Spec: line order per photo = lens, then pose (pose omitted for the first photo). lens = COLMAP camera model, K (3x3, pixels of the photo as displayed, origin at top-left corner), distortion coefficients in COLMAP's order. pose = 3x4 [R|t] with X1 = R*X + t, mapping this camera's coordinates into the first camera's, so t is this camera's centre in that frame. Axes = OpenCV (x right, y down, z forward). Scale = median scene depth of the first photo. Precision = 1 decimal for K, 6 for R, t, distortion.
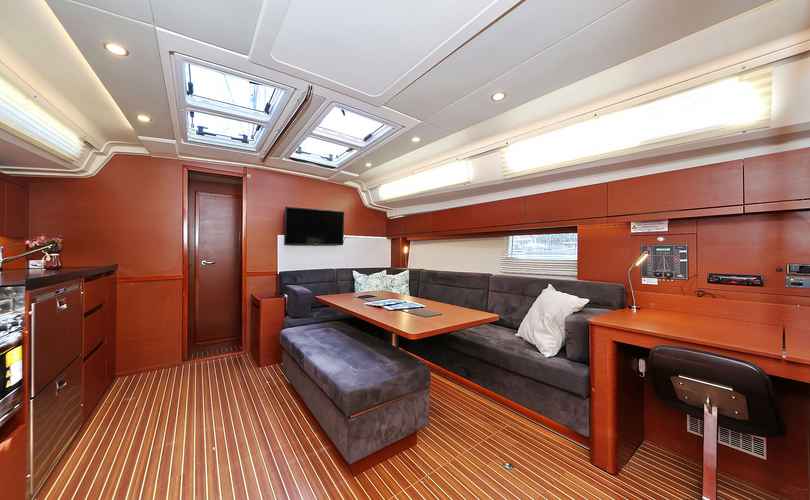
lens RADIAL K [[276.5, 0, 405.0], [0, 276.5, 250.0], [0, 0, 1]] dist [-0.000414, -0.000059]
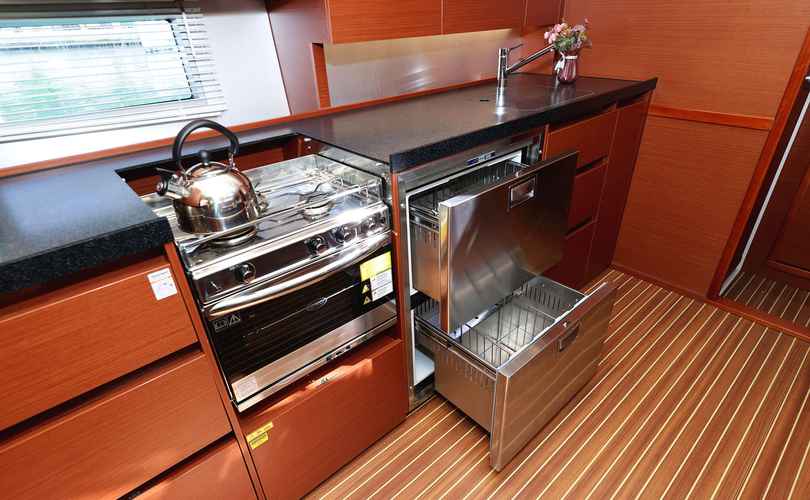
lens RADIAL K [[439.6, 0, 406.6], [0, 439.6, 288.9], [0, 0, 1]] dist [-0.001310, -0.000461]
pose [[0.118587, 0.520230, -0.845753, -0.178962], [0.051148, 0.847432, 0.528434, -0.067468], [0.991625, -0.105924, 0.073886, 0.420403]]
